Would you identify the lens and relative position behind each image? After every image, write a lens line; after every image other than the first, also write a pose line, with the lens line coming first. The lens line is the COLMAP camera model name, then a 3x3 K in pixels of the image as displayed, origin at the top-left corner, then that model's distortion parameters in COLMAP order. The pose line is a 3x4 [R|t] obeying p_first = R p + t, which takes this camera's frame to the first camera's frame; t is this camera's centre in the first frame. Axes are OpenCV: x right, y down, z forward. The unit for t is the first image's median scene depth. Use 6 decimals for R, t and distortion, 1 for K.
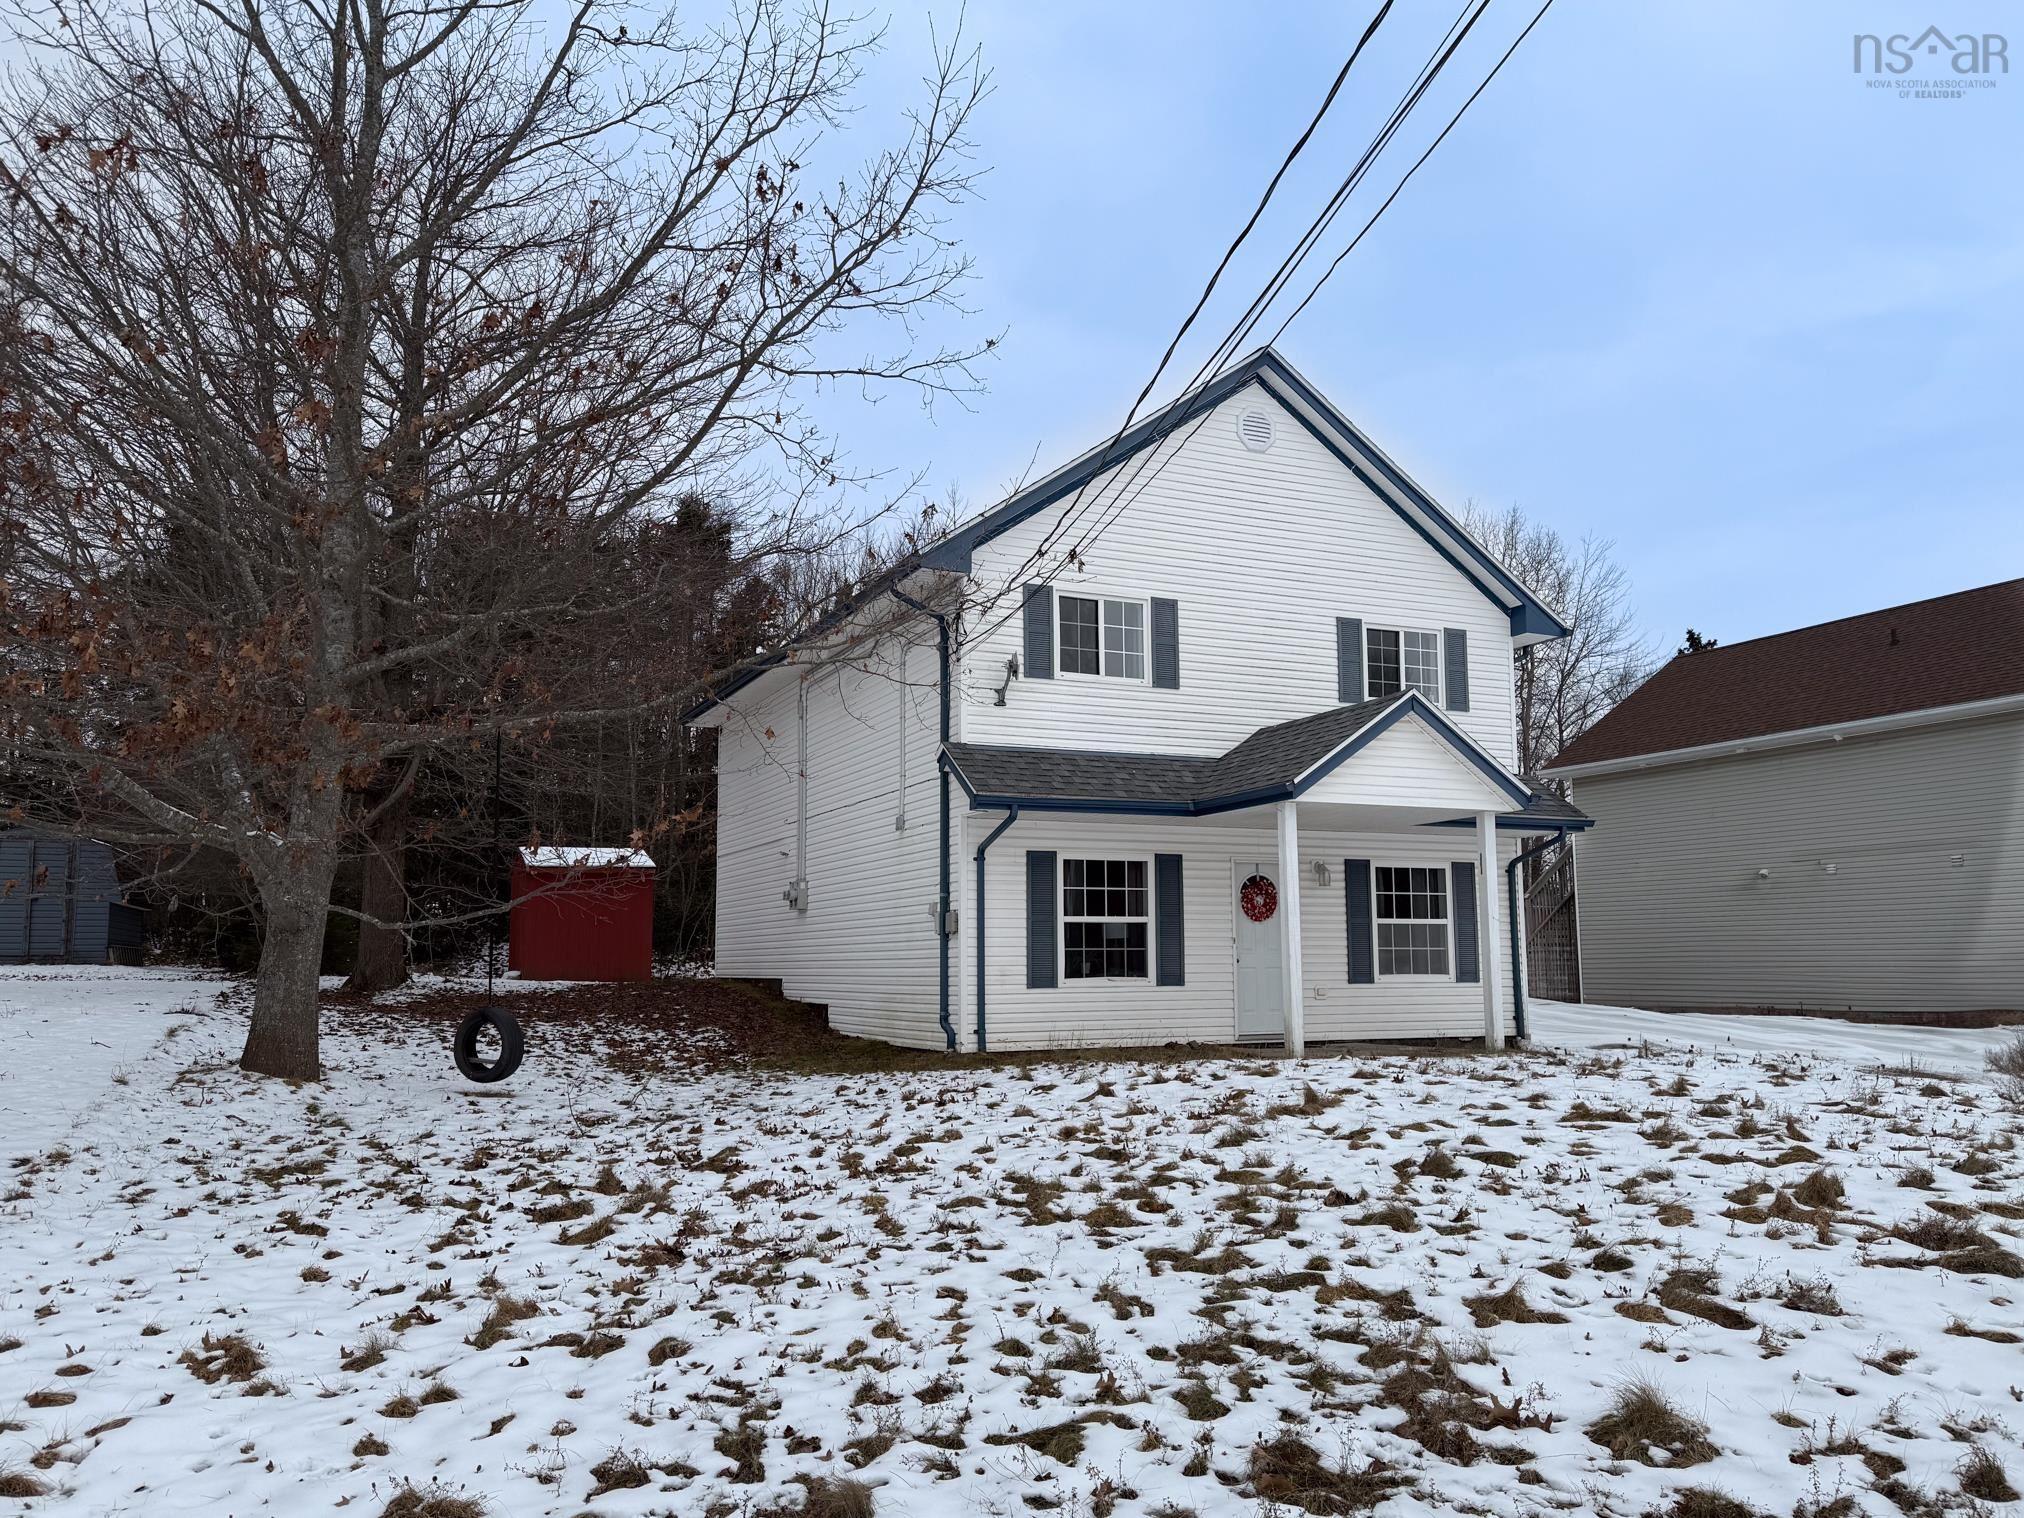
lens RADIAL K [[1551.9, 0, 1012.9], [0, 1551.9, 761.0], [0, 0, 1]] dist [-0.016601, -0.003982]
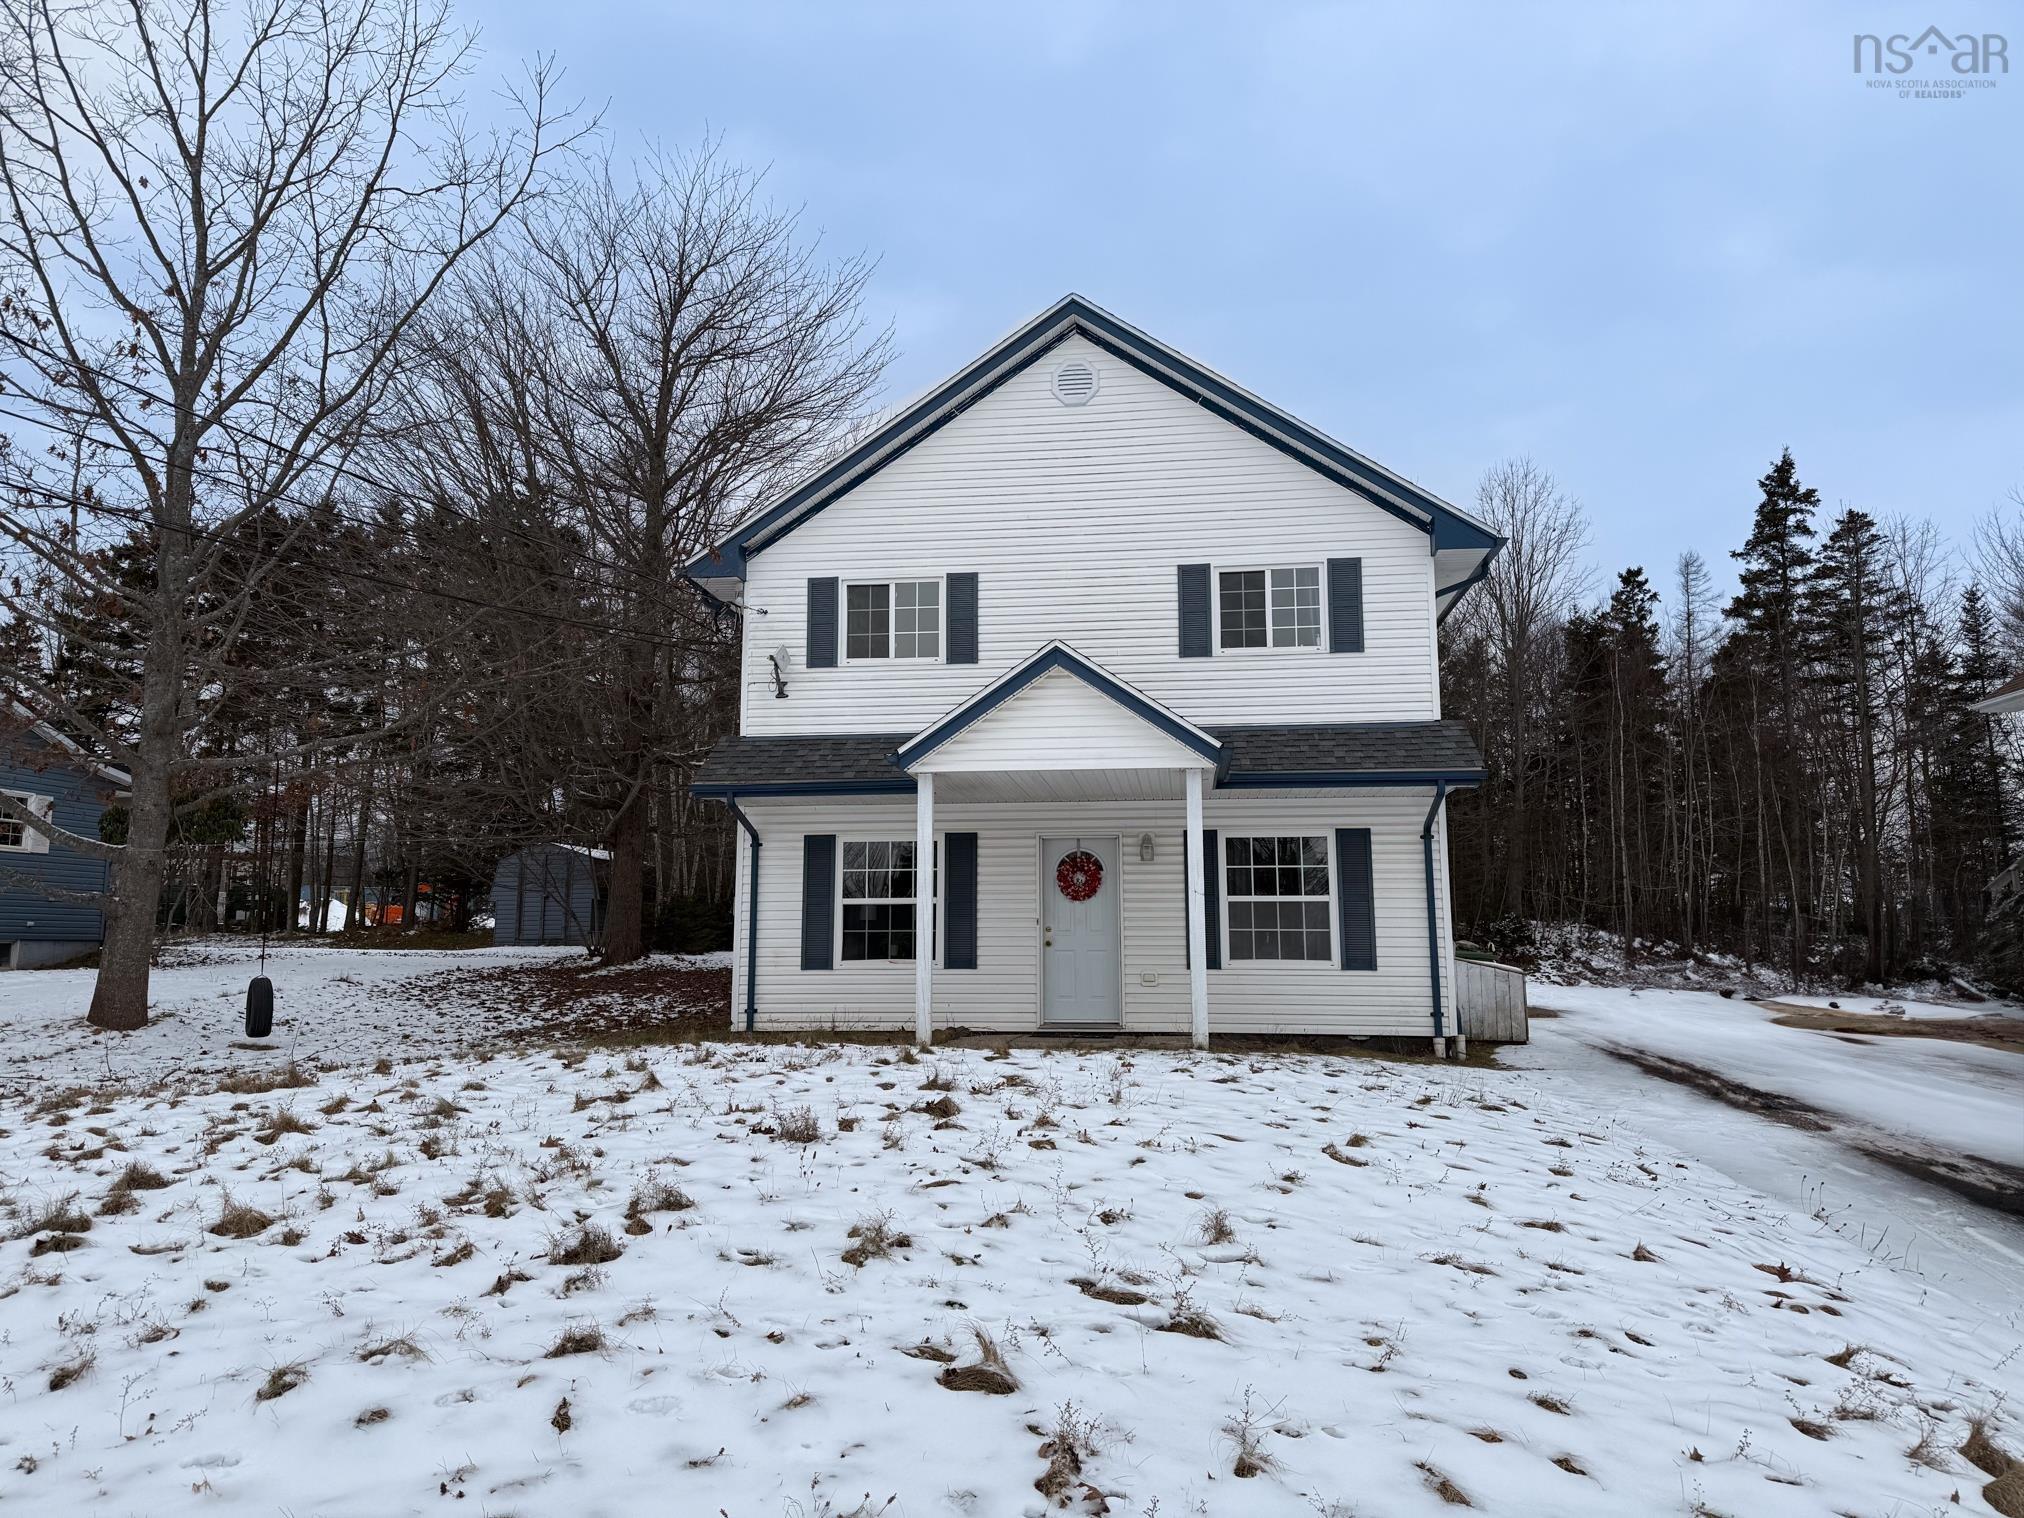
lens RADIAL K [[1405.3, 0, 1019.6], [0, 1405.3, 704.9], [0, 0, 1]] dist [-0.001708, 0.000053]
pose [[0.850452, -0.086434, -0.518904, 0.577711], [0.066381, 0.996157, -0.057136, 0.031725], [0.521848, 0.014146, 0.852921, 0.255390]]
